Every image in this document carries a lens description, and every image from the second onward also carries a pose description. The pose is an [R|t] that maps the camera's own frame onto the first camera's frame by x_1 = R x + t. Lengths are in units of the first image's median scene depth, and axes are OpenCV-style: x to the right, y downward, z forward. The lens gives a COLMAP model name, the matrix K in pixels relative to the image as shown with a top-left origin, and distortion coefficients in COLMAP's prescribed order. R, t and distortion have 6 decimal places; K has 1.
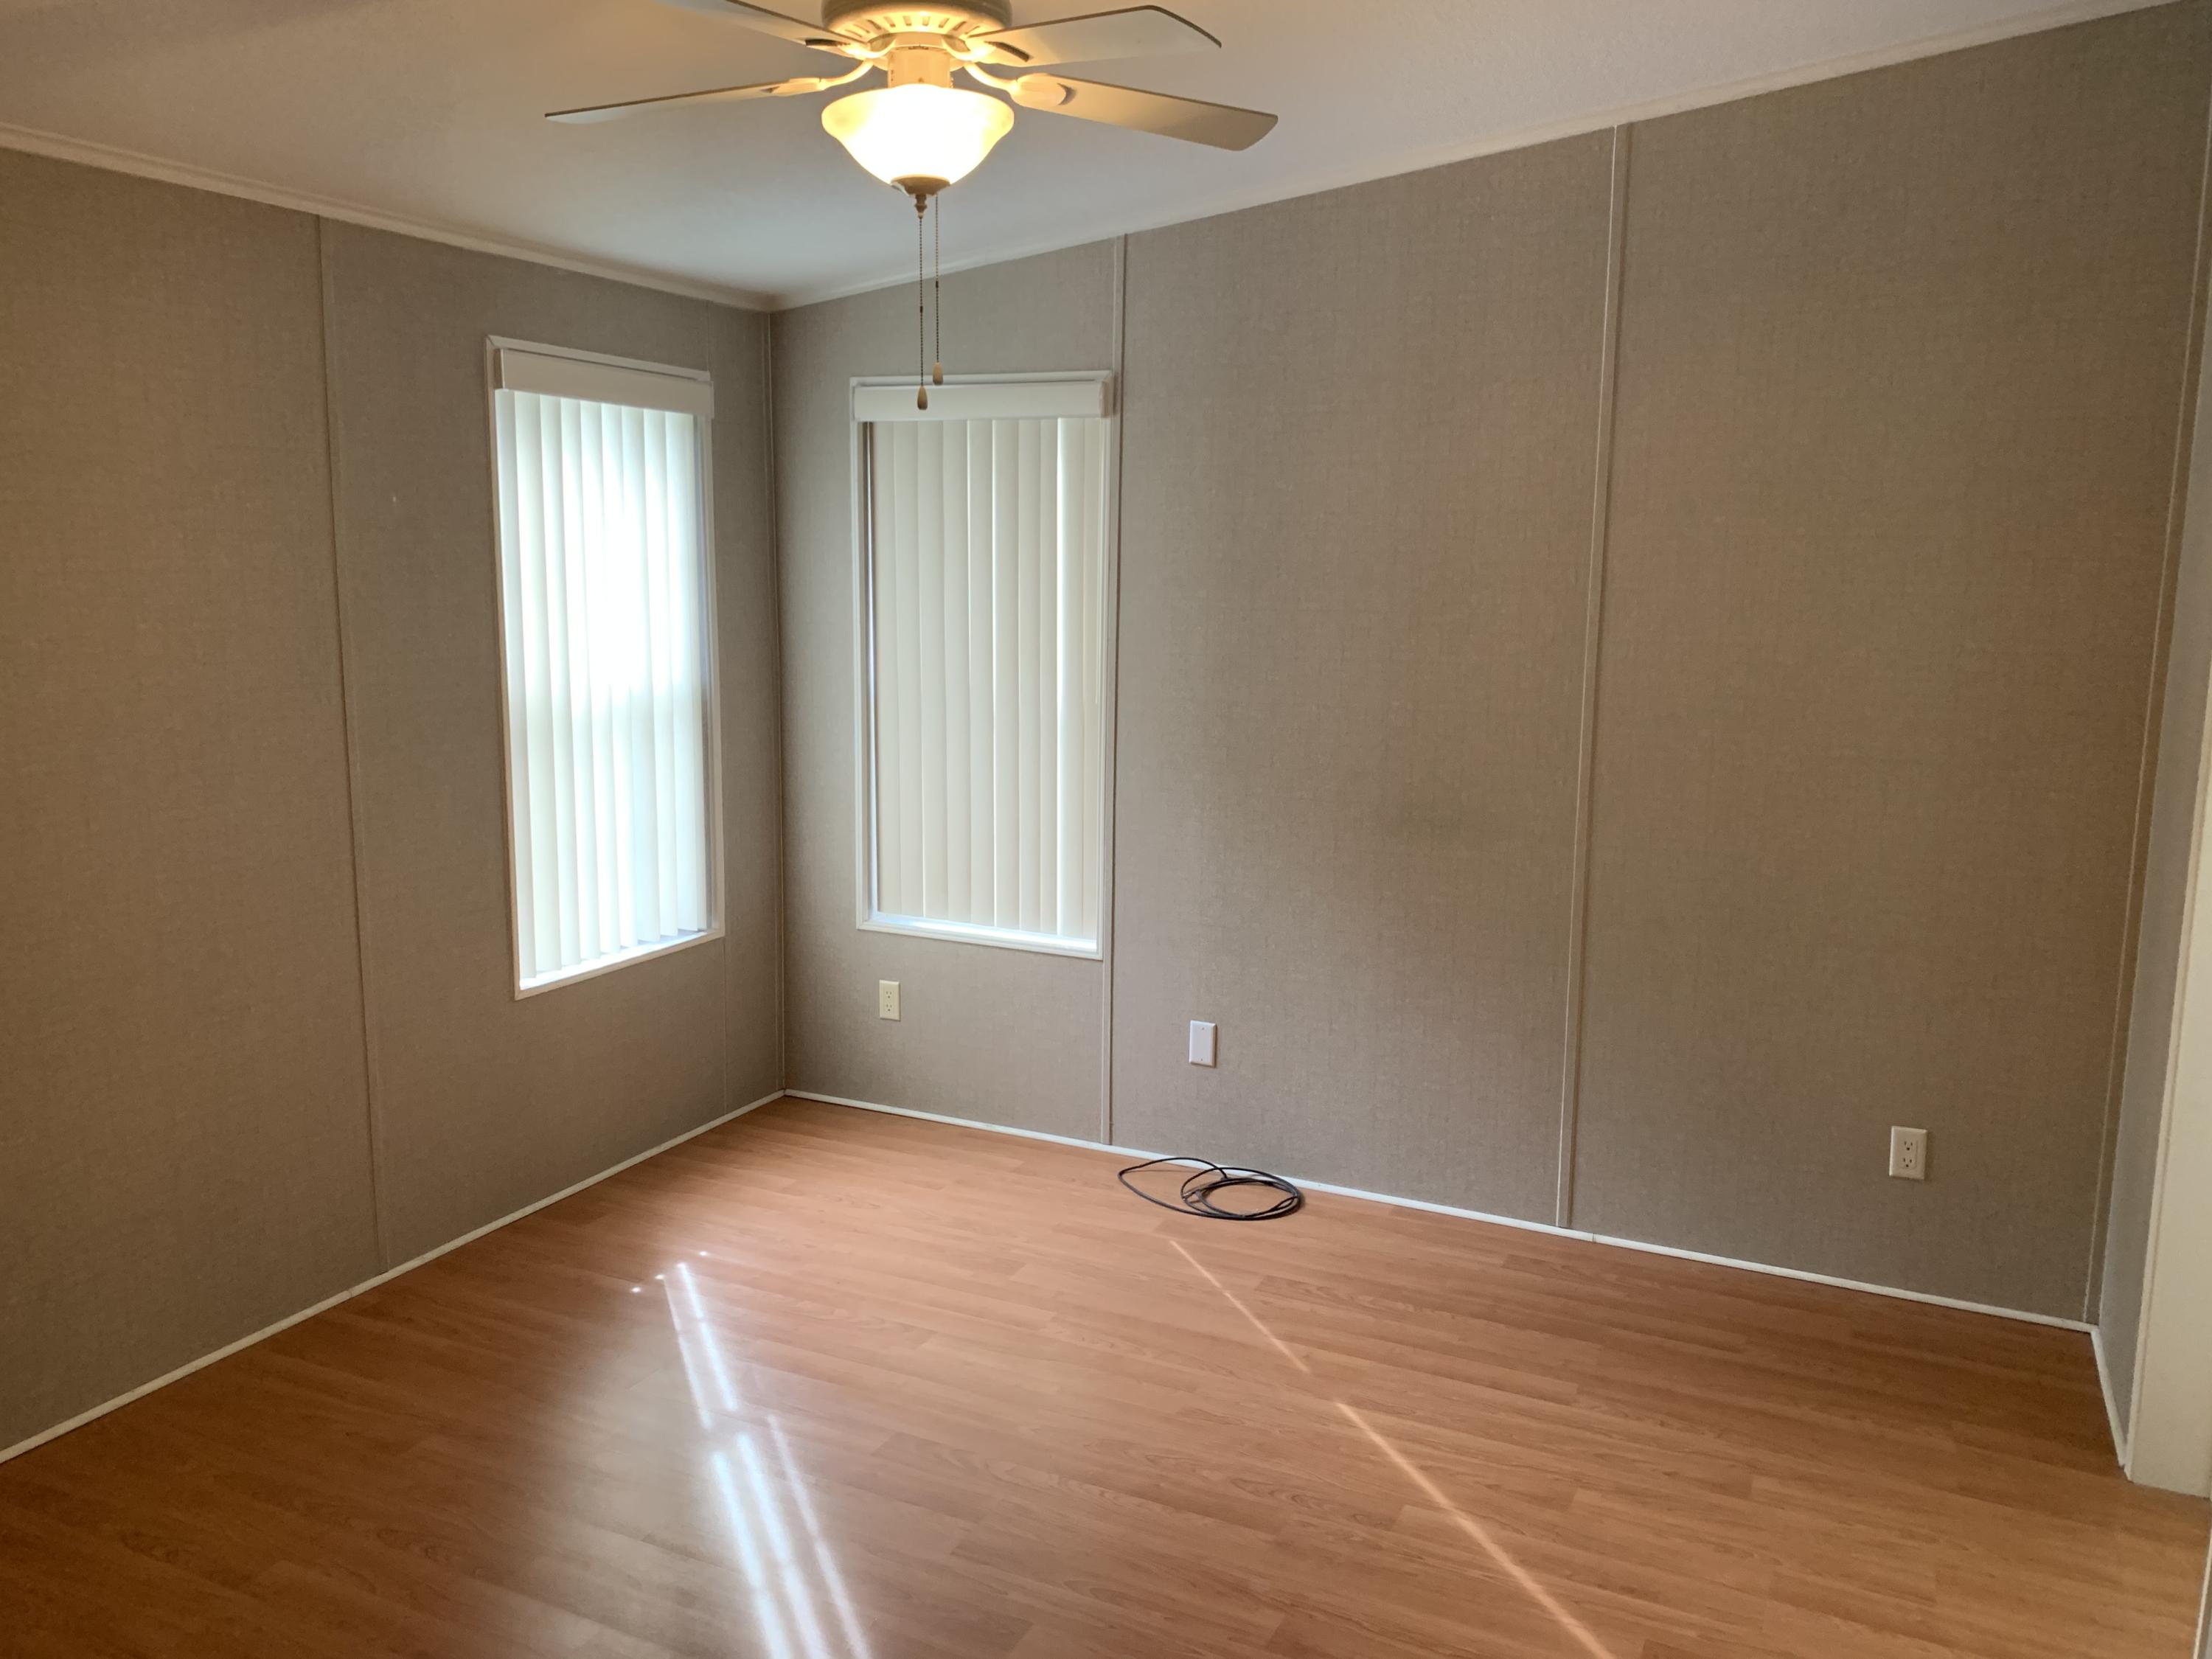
lens RADIAL K [[1687.8, 0, 1105.2], [0, 1687.8, 833.6], [0, 0, 1]] dist [0.036732, -0.043239]
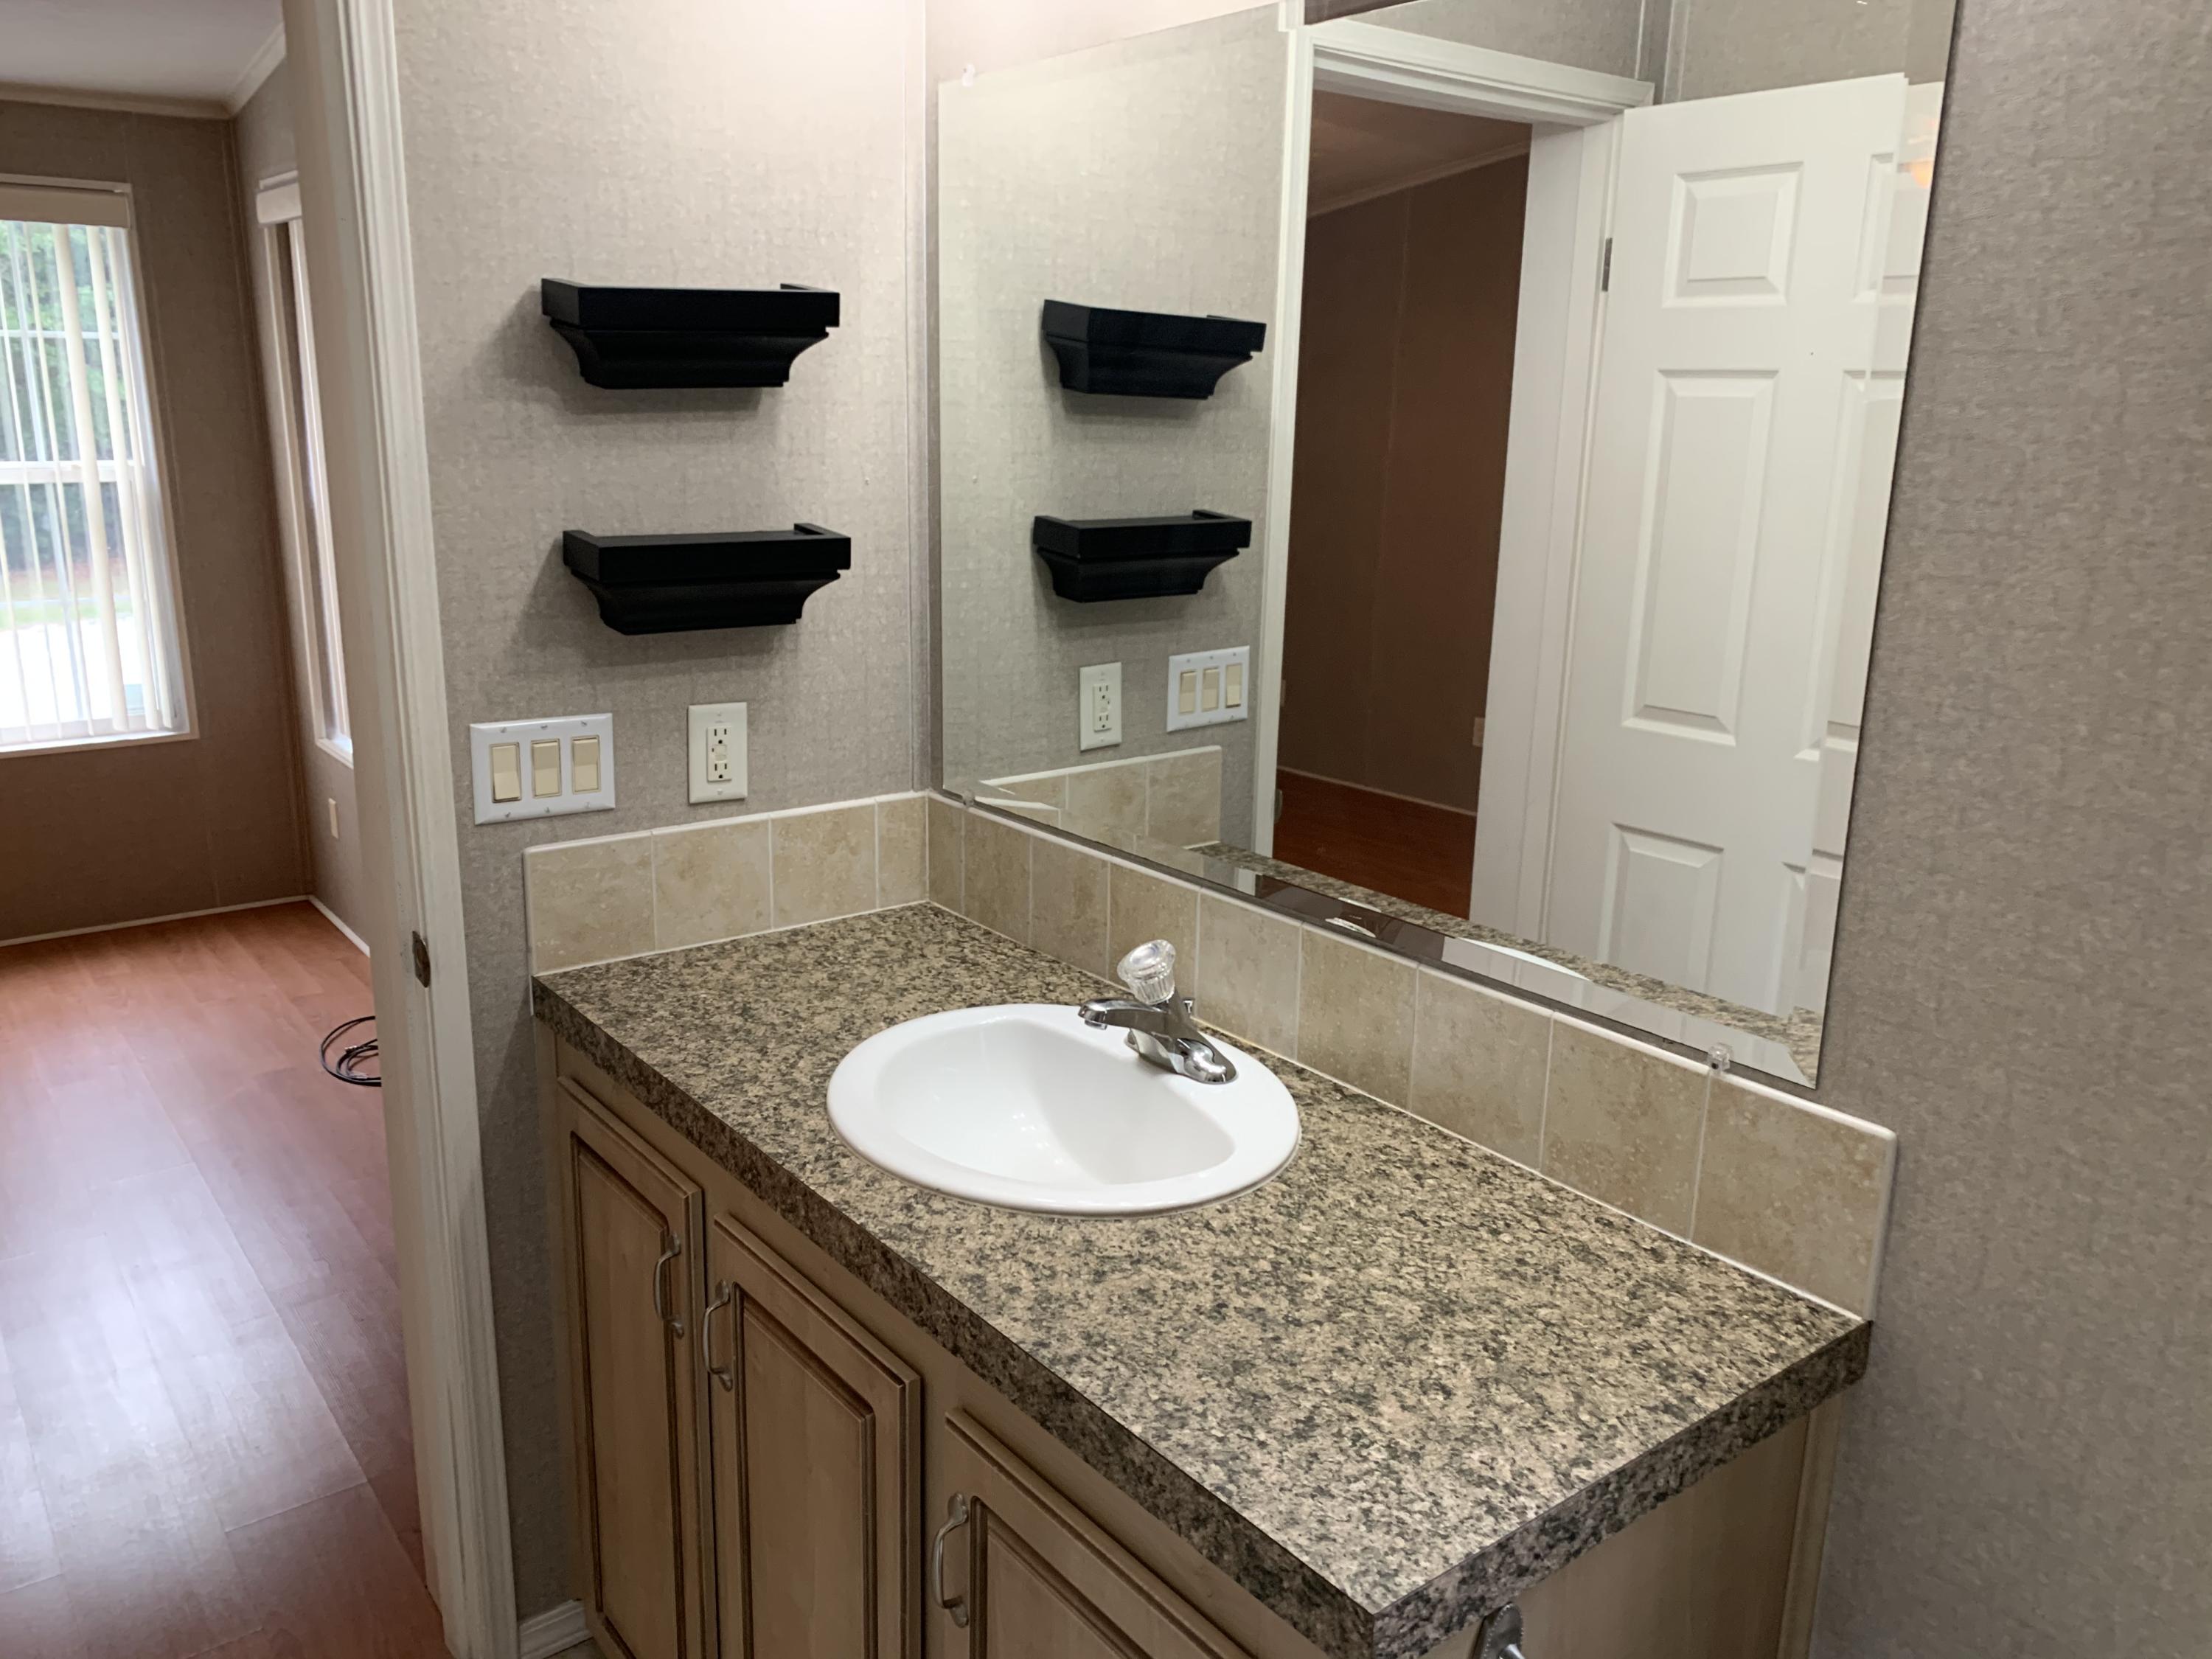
lens RADIAL K [[1687.8, 0, 1102.4], [0, 1687.8, 837.8], [0, 0, 1]] dist [0.036732, -0.043239]
pose [[0.895726, 0.117374, -0.428834, 0.961882], [-0.076702, 0.990857, 0.110992, -0.050477], [0.437940, -0.066526, 0.896539, 0.386315]]
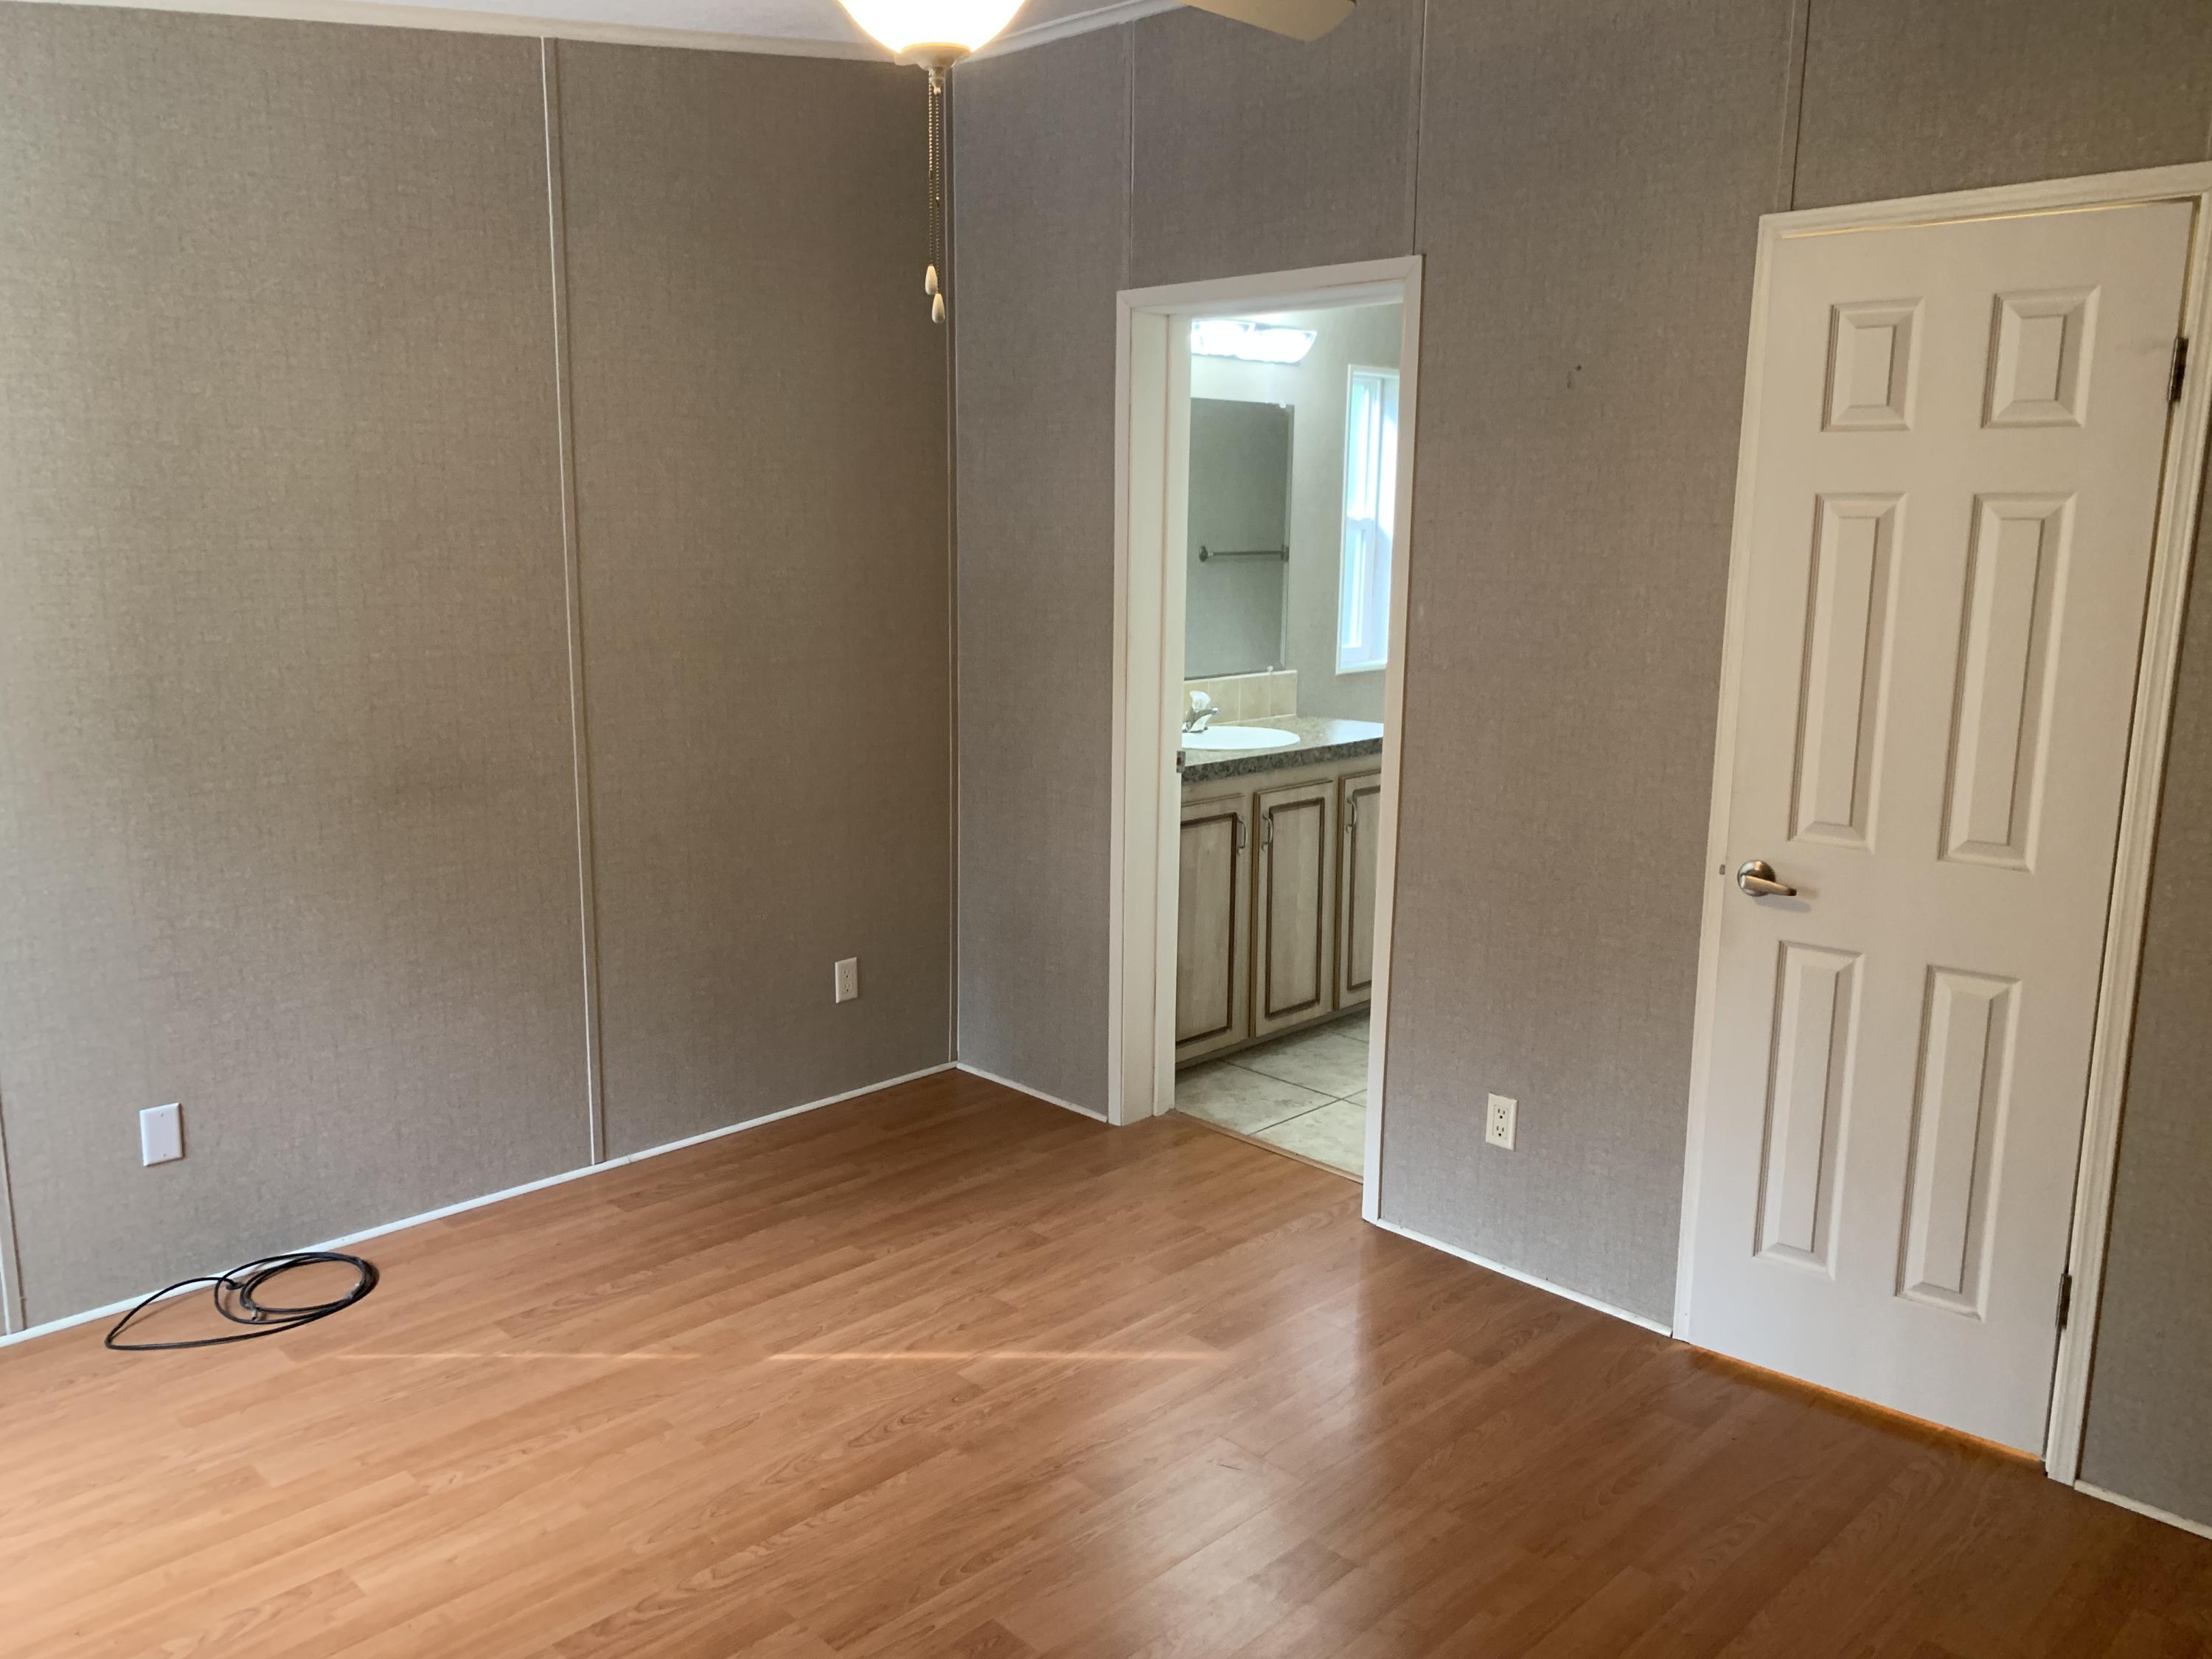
lens RADIAL K [[1687.8, 0, 1072.9], [0, 1687.8, 842.3], [0, 0, 1]] dist [0.036732, -0.043239]
pose [[0.345969, -0.195992, 0.917547, -0.577408], [0.149573, 0.976953, 0.152283, -0.070536], [-0.926247, 0.084555, 0.367311, 0.404328]]
